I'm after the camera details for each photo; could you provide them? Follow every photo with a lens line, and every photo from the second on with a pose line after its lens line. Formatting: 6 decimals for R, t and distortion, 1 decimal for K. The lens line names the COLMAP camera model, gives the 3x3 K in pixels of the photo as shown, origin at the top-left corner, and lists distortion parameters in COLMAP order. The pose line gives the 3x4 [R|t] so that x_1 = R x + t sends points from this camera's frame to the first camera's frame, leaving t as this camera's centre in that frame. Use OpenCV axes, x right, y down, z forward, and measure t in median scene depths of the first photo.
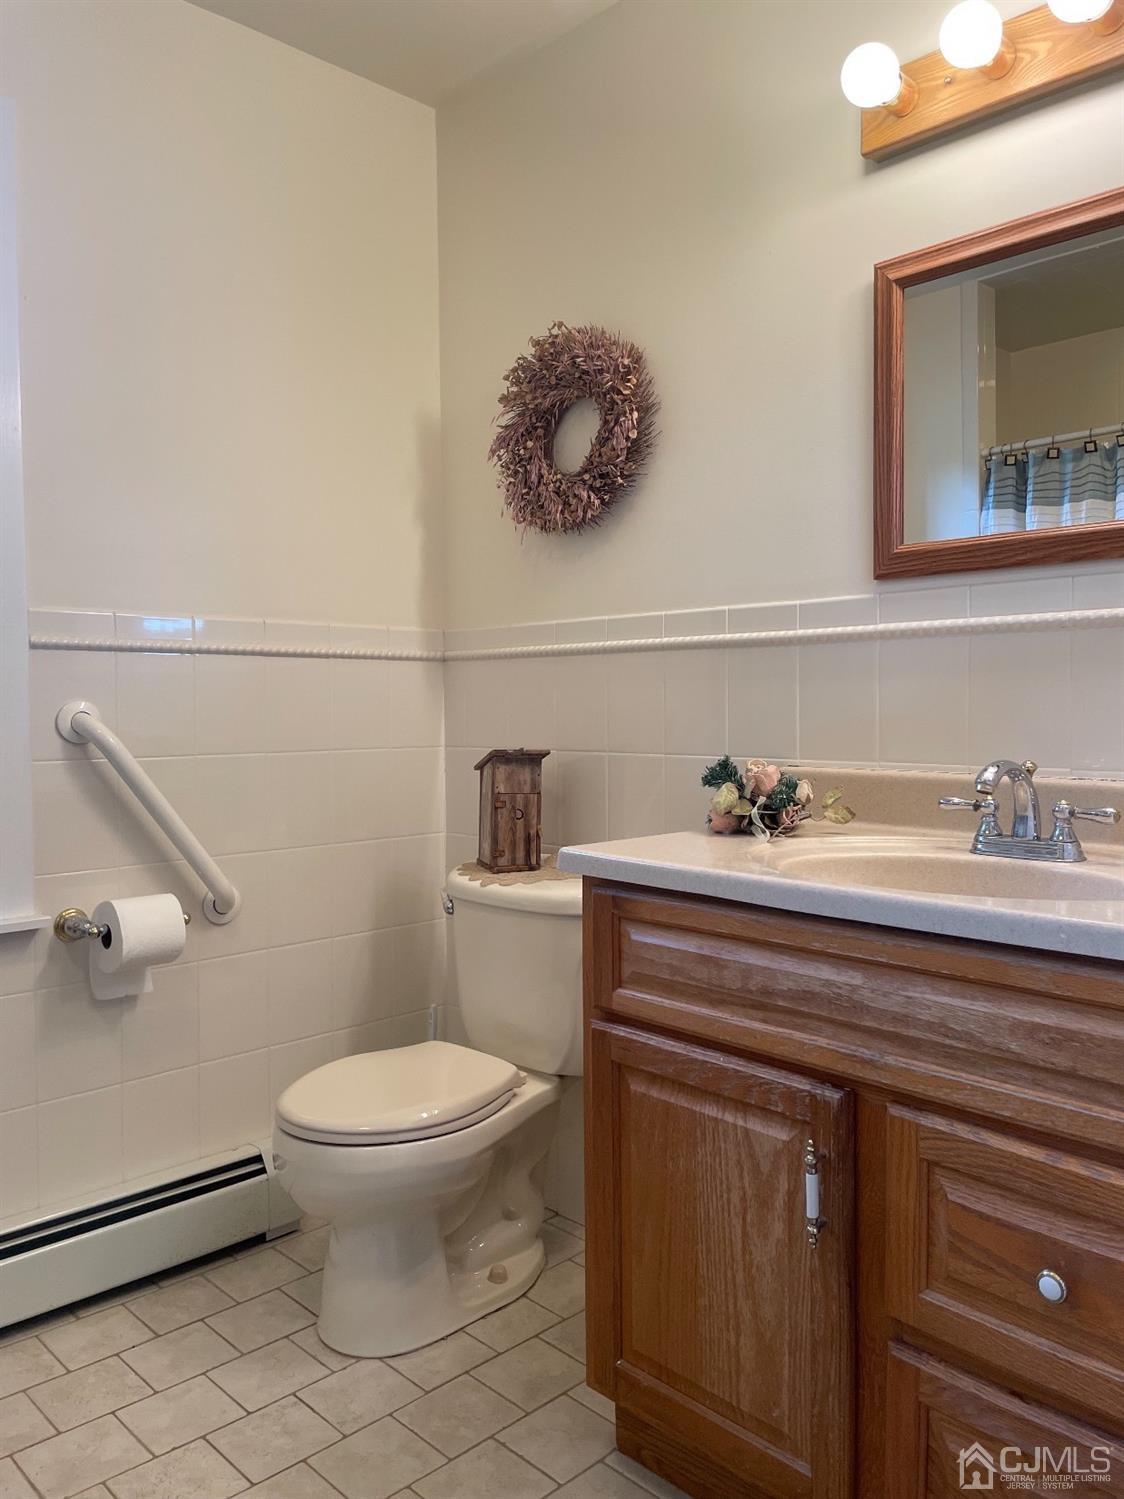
lens RADIAL K [[1126.5, 0, 566.4], [0, 1126.5, 747.3], [0, 0, 1]] dist [0.083030, -0.117315]
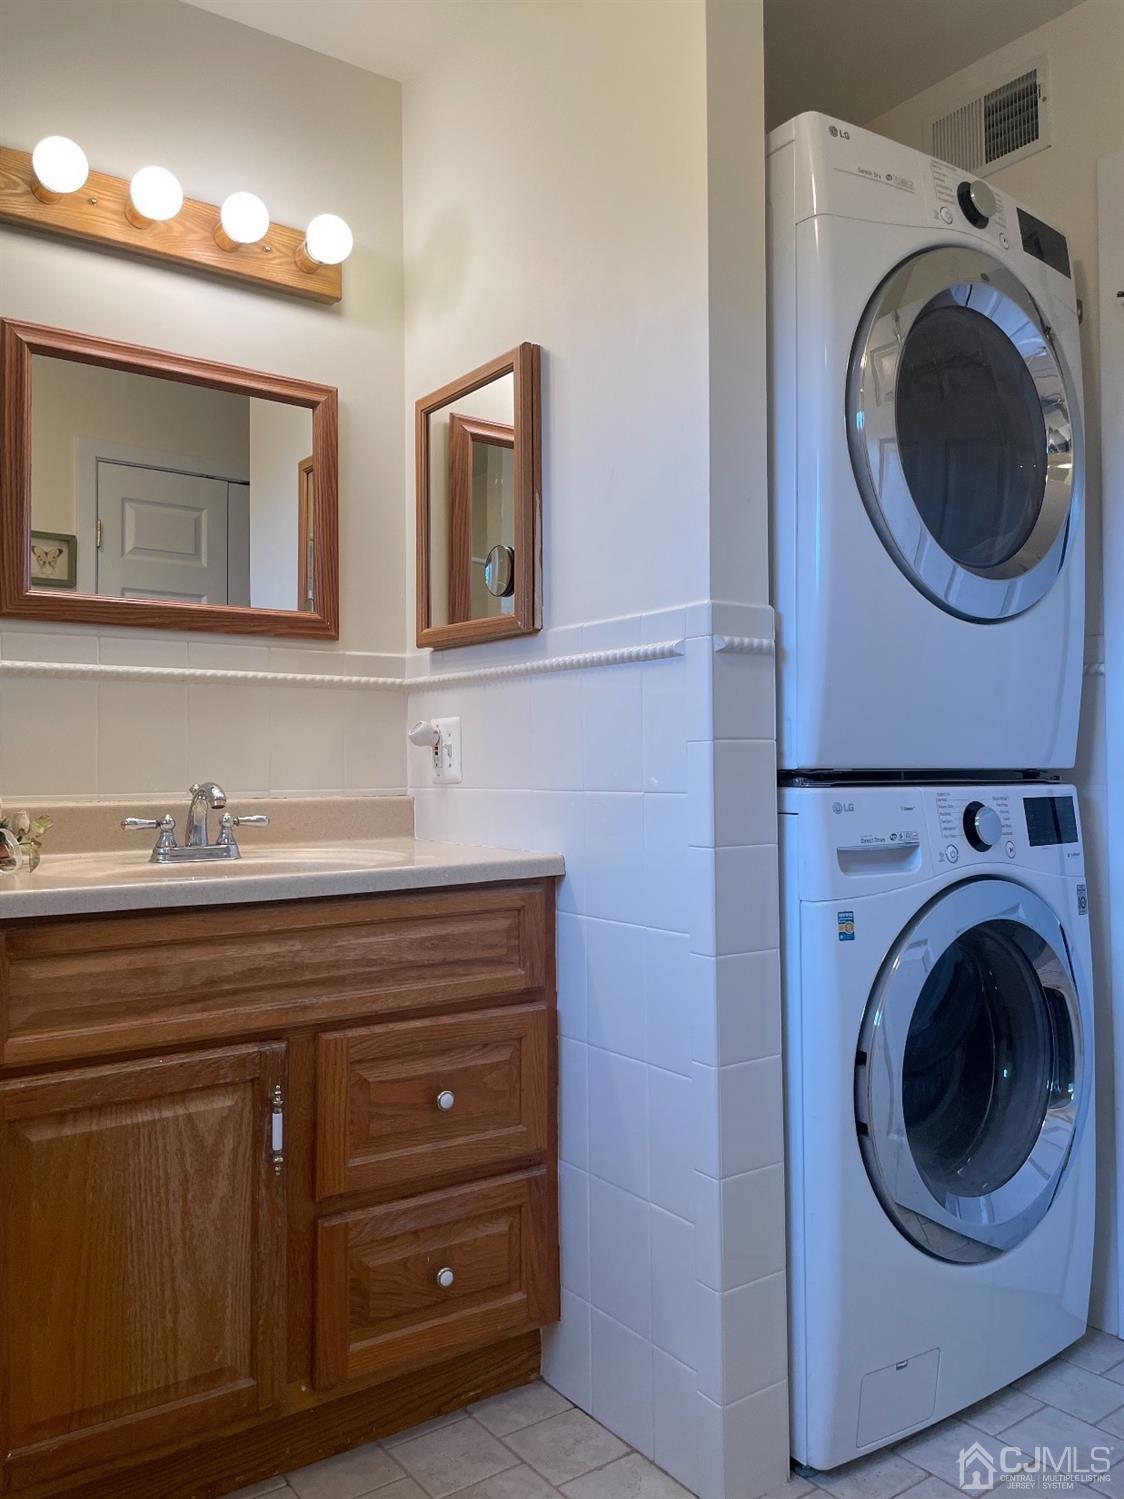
lens RADIAL K [[1126.5, 0, 563.2], [0, 1126.5, 737.8], [0, 0, 1]] dist [0.083030, -0.117315]
pose [[0.154822, 0.028772, 0.987523, -0.909501], [0.042448, 0.998459, -0.035746, 0.026699], [-0.987030, 0.047452, 0.153362, 0.465556]]
